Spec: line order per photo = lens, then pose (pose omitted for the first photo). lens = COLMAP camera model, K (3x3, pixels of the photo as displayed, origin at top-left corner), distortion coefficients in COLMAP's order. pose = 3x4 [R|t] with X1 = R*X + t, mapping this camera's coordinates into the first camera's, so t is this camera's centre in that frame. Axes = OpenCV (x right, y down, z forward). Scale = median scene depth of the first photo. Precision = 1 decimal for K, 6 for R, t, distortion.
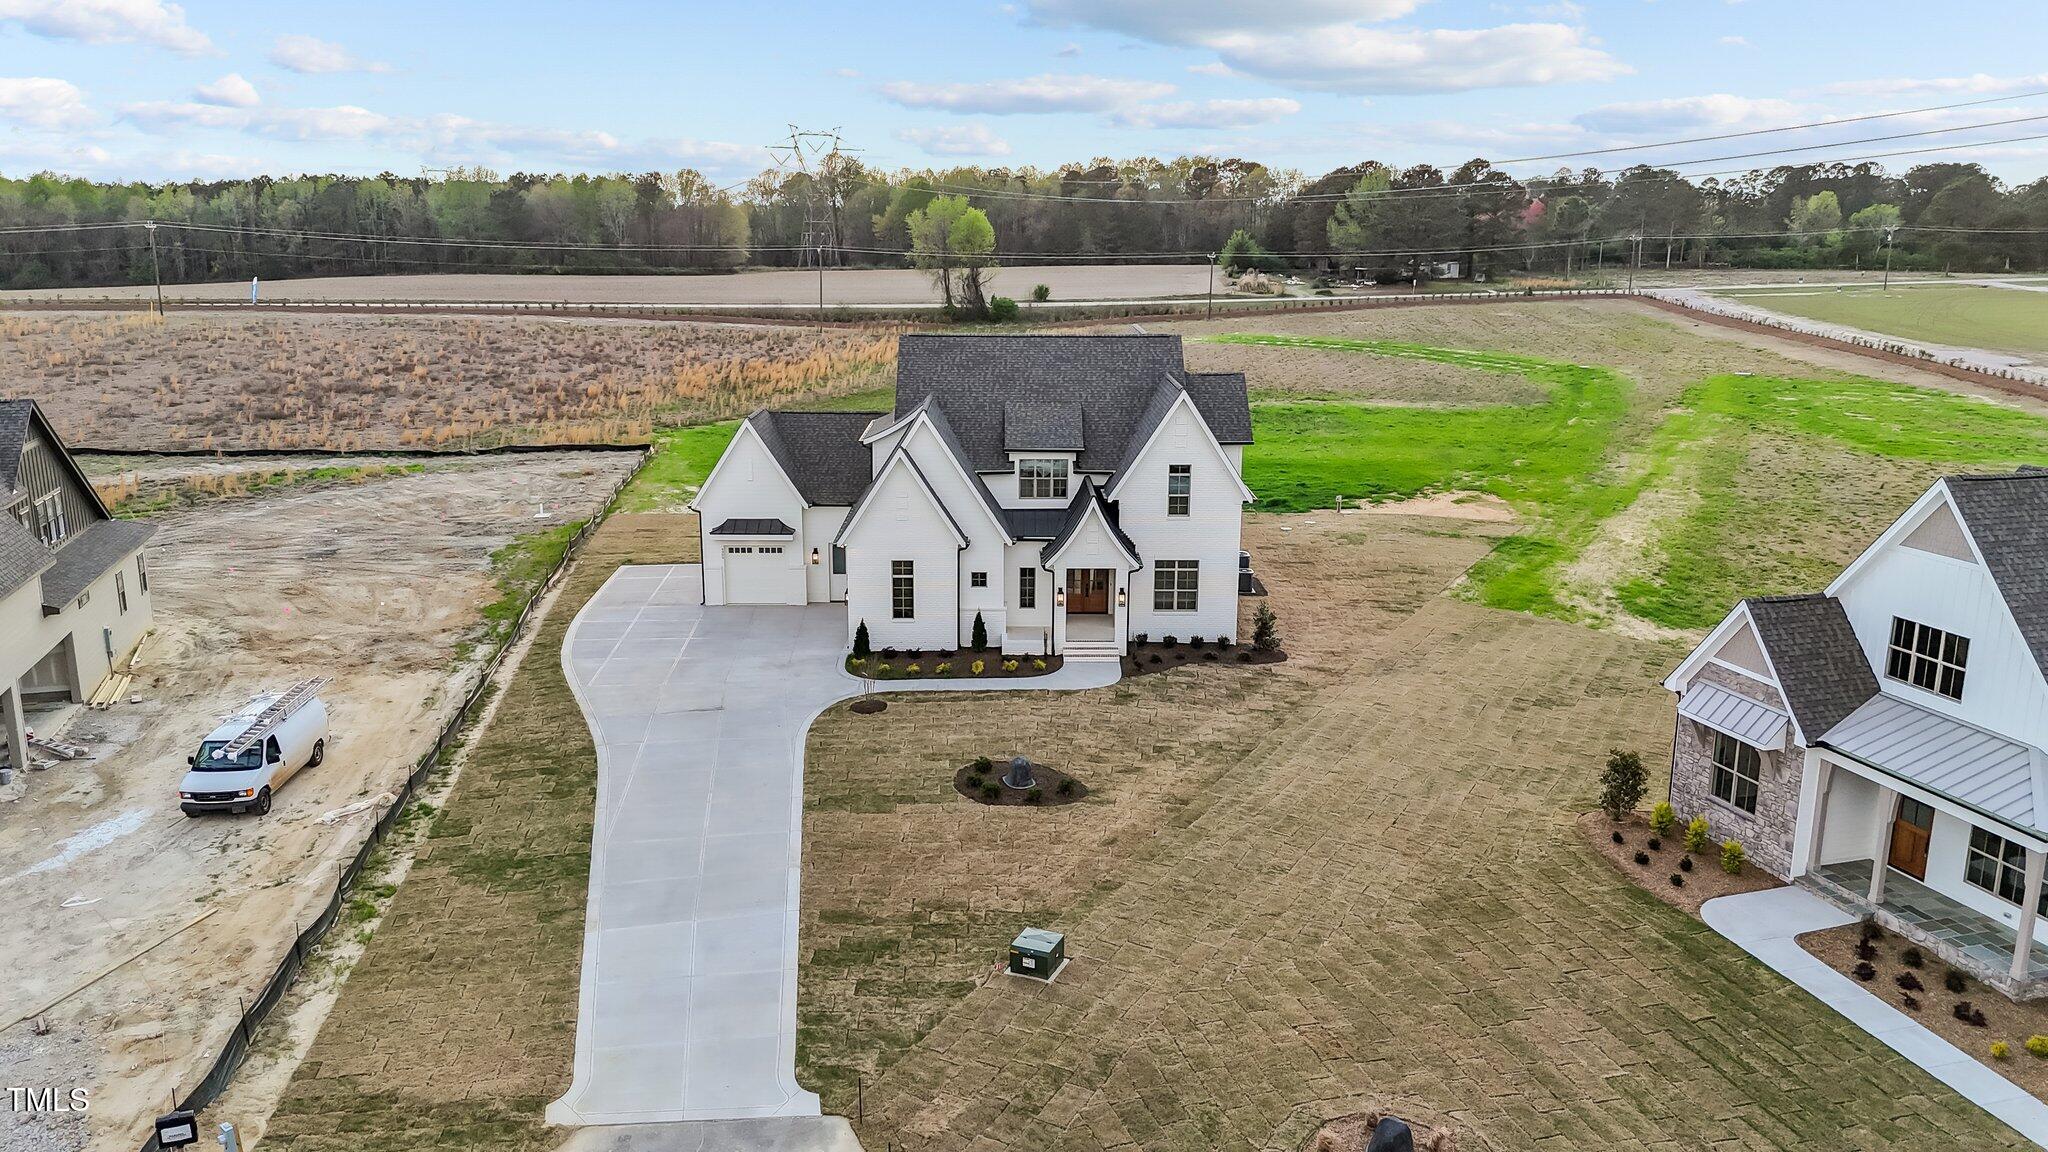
lens RADIAL K [[1503.2, 0, 1024.0], [0, 1503.2, 576.0], [0, 0, 1]] dist [0.085328, -0.105536]
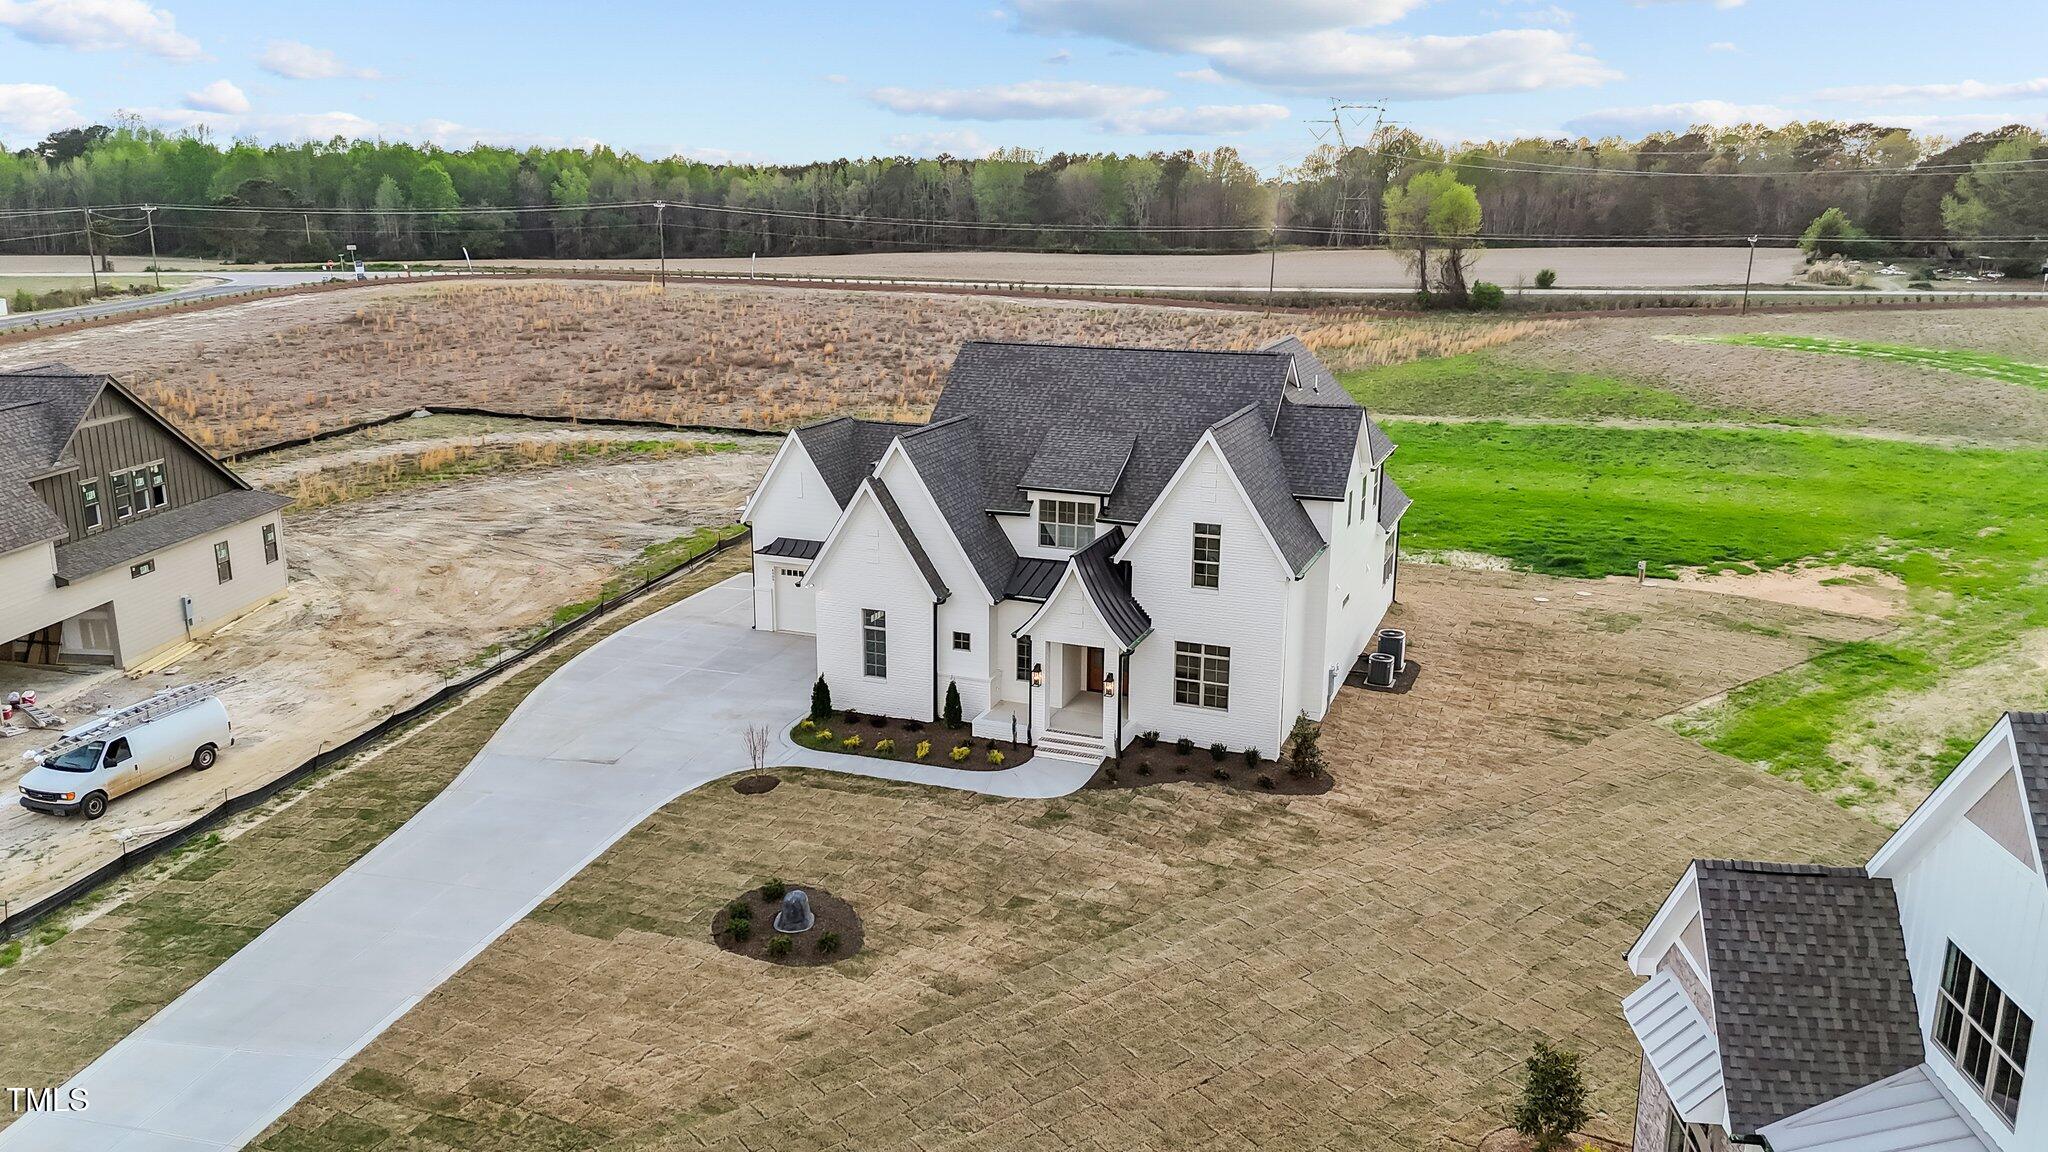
lens RADIAL K [[1503.2, 0, 1024.0], [0, 1503.2, 576.0], [0, 0, 1]] dist [0.085328, -0.105536]
pose [[0.925938, 0.094754, -0.365596, 0.298353], [-0.089355, 0.995495, 0.031701, -0.062328], [0.366953, 0.003314, 0.930234, 0.237504]]
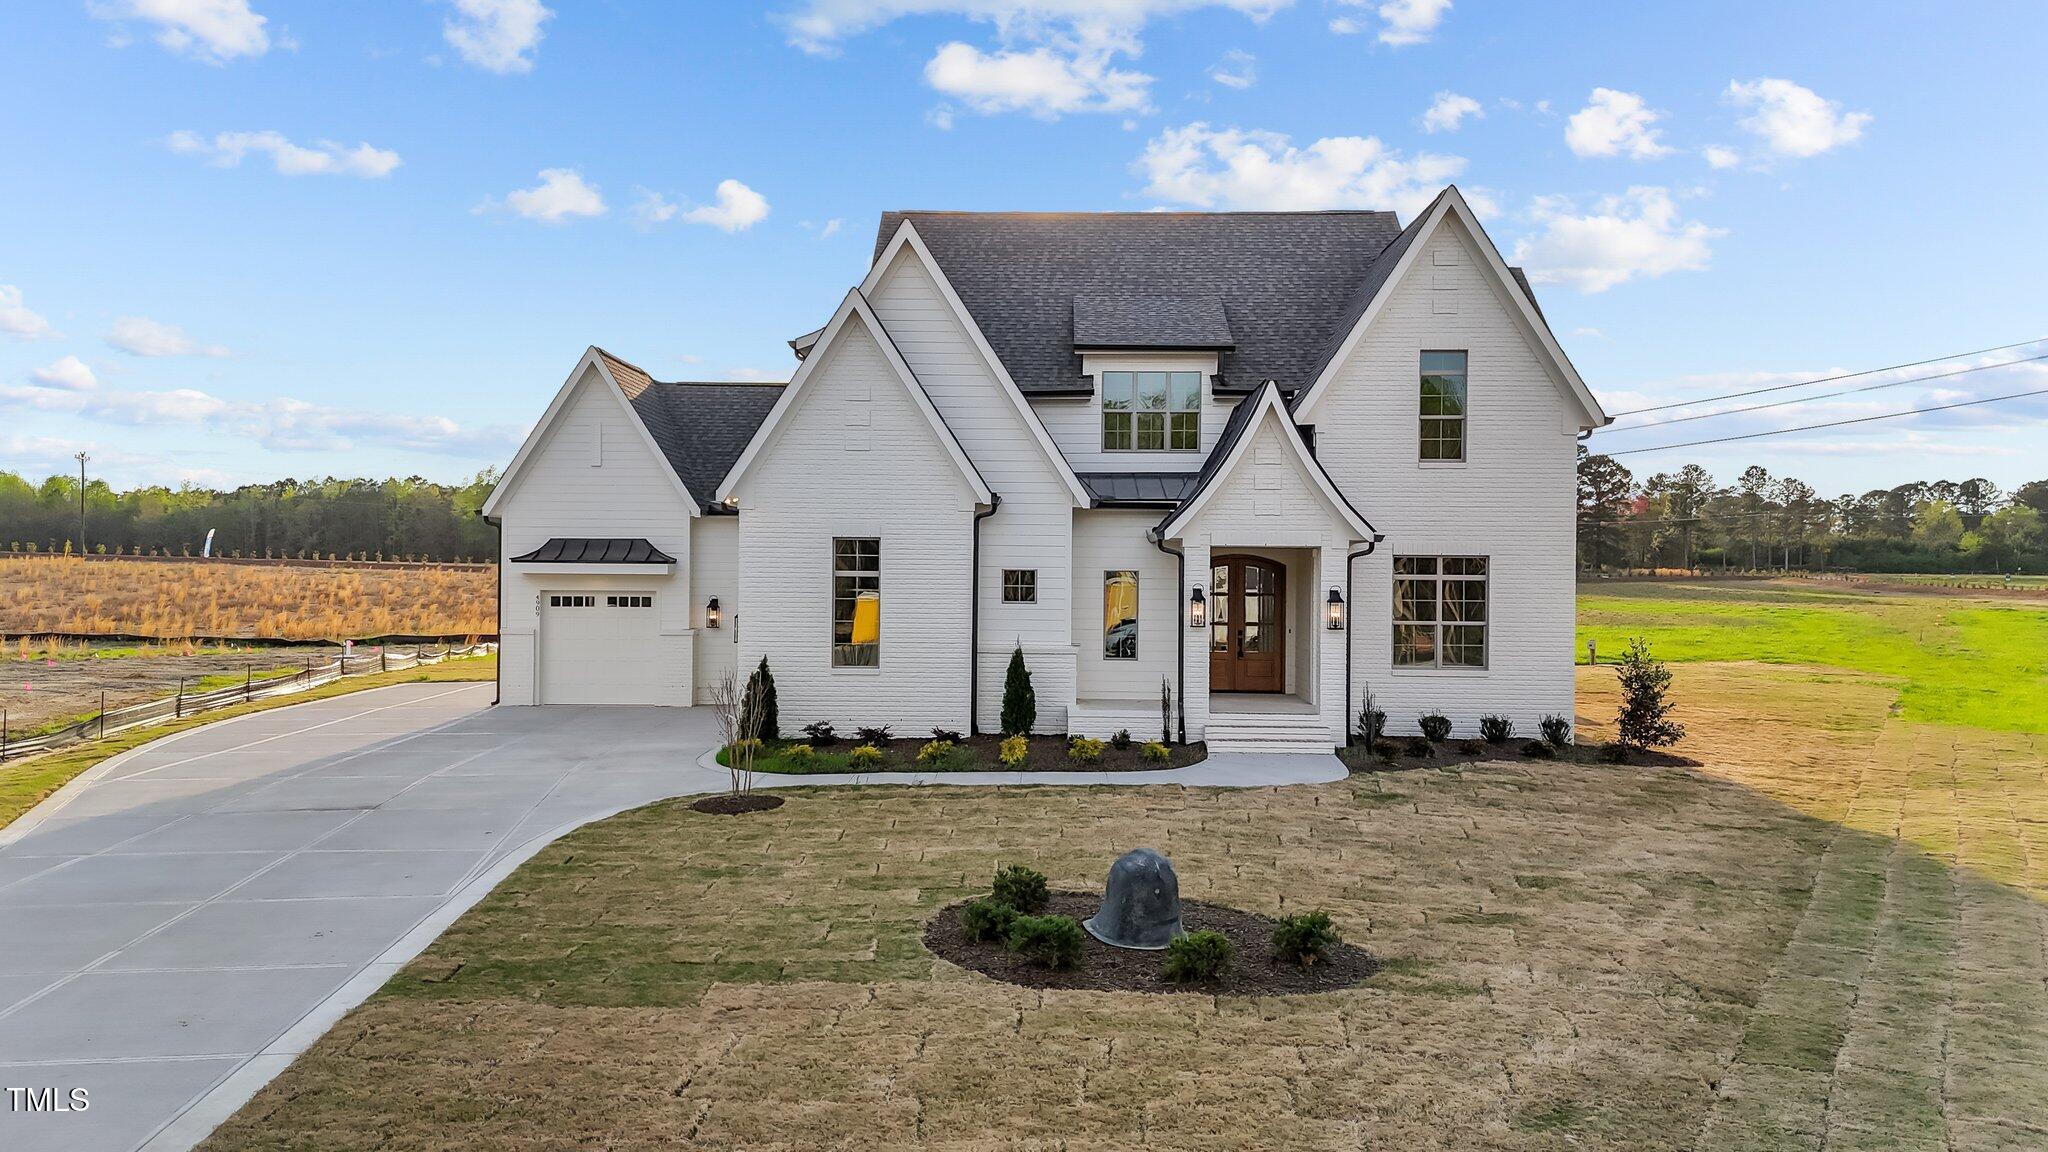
lens RADIAL K [[1522.6, 0, 1024.0], [0, 1522.6, 576.0], [0, 0, 1]] dist [0.089946, -0.121220]
pose [[0.999441, 0.003893, -0.033215, -0.012730], [-0.011466, 0.972888, -0.230992, 0.107790], [0.031415, 0.231244, 0.972388, 0.530454]]
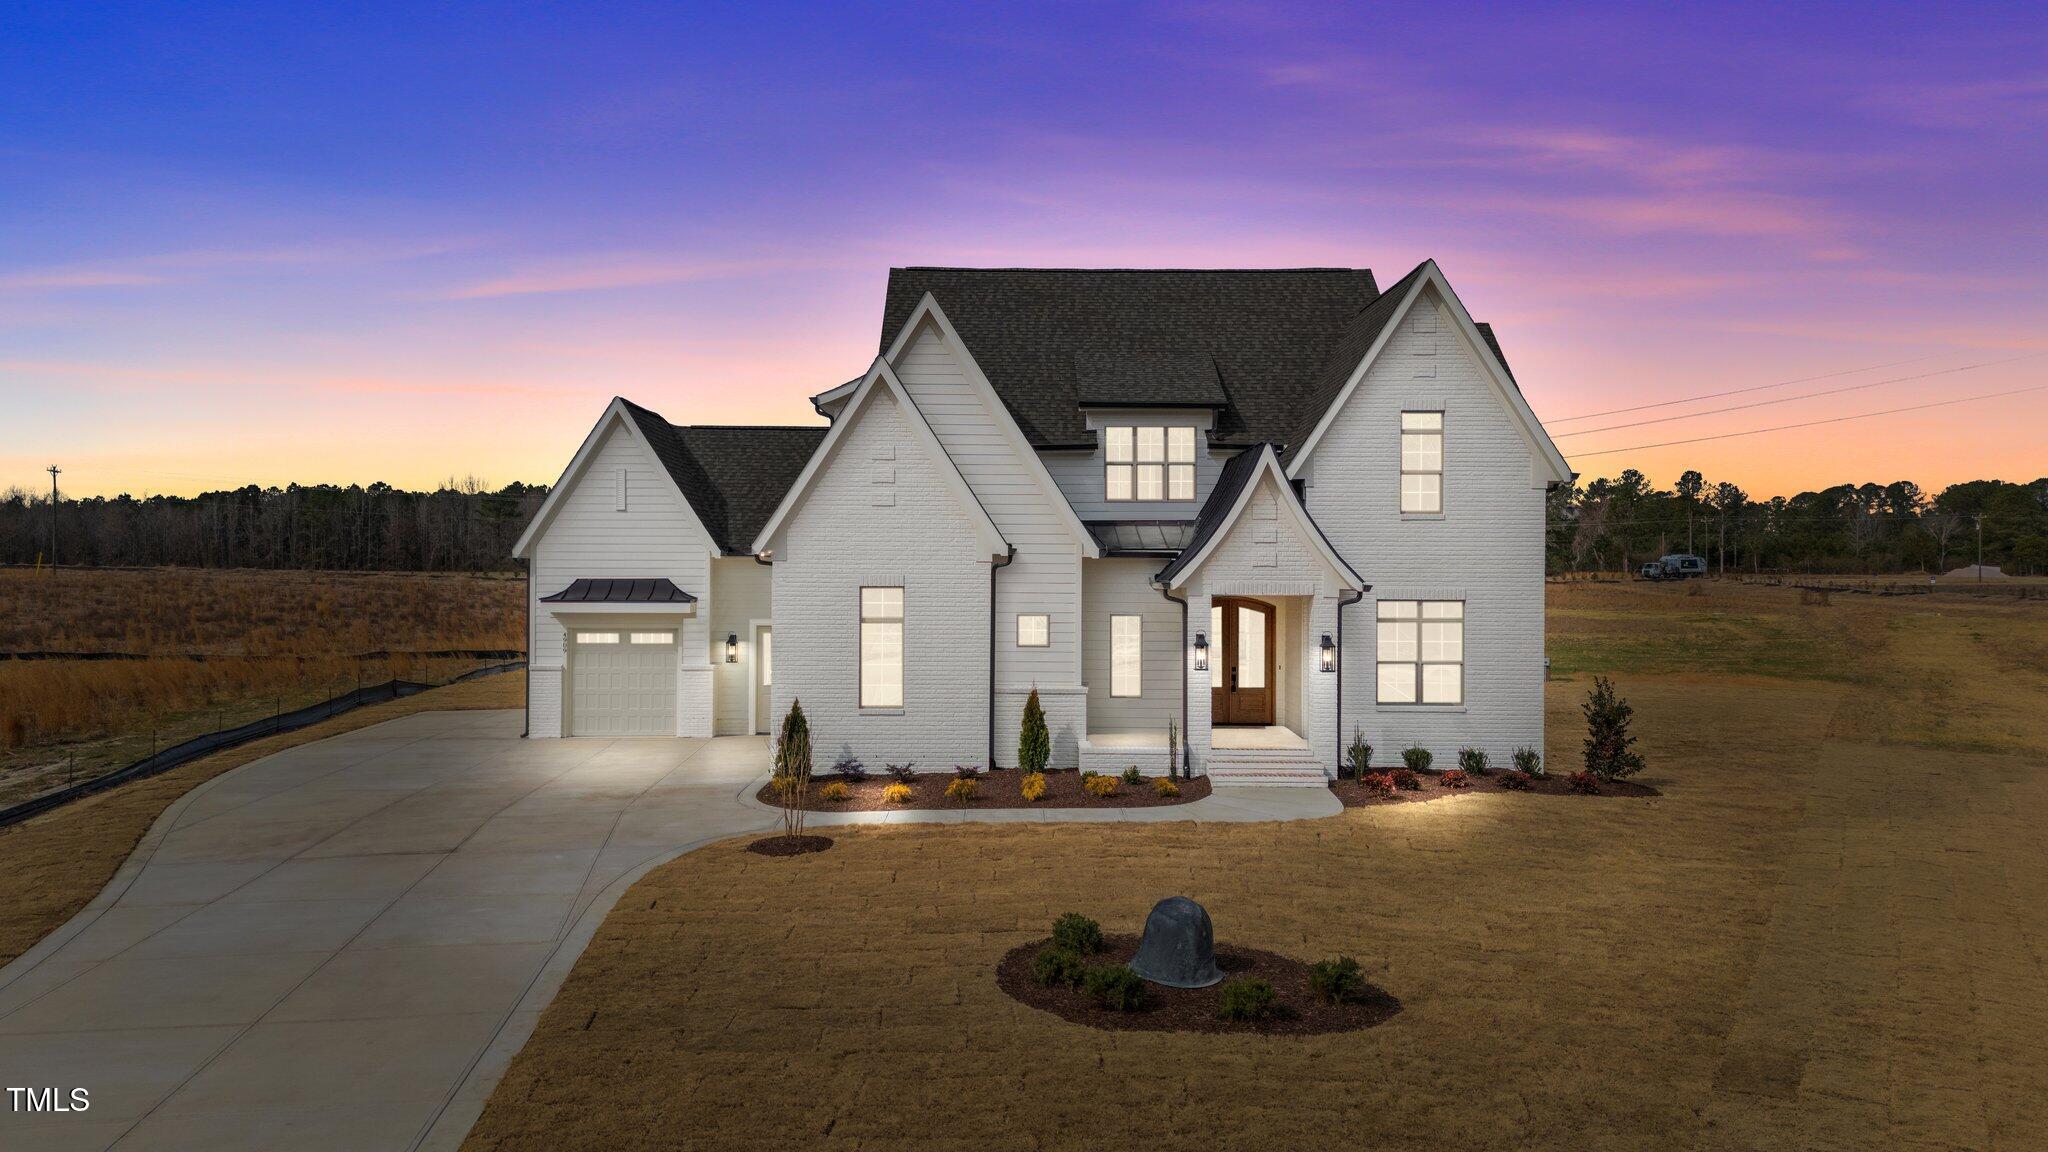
lens RADIAL K [[1503.2, 0, 1024.0], [0, 1503.2, 576.0], [0, 0, 1]] dist [0.085328, -0.105536]
pose [[0.999996, -0.000814, -0.002842, -0.031480], [0.000141, 0.973437, -0.228957, 0.098799], [0.002952, 0.228956, 0.973432, 0.497834]]
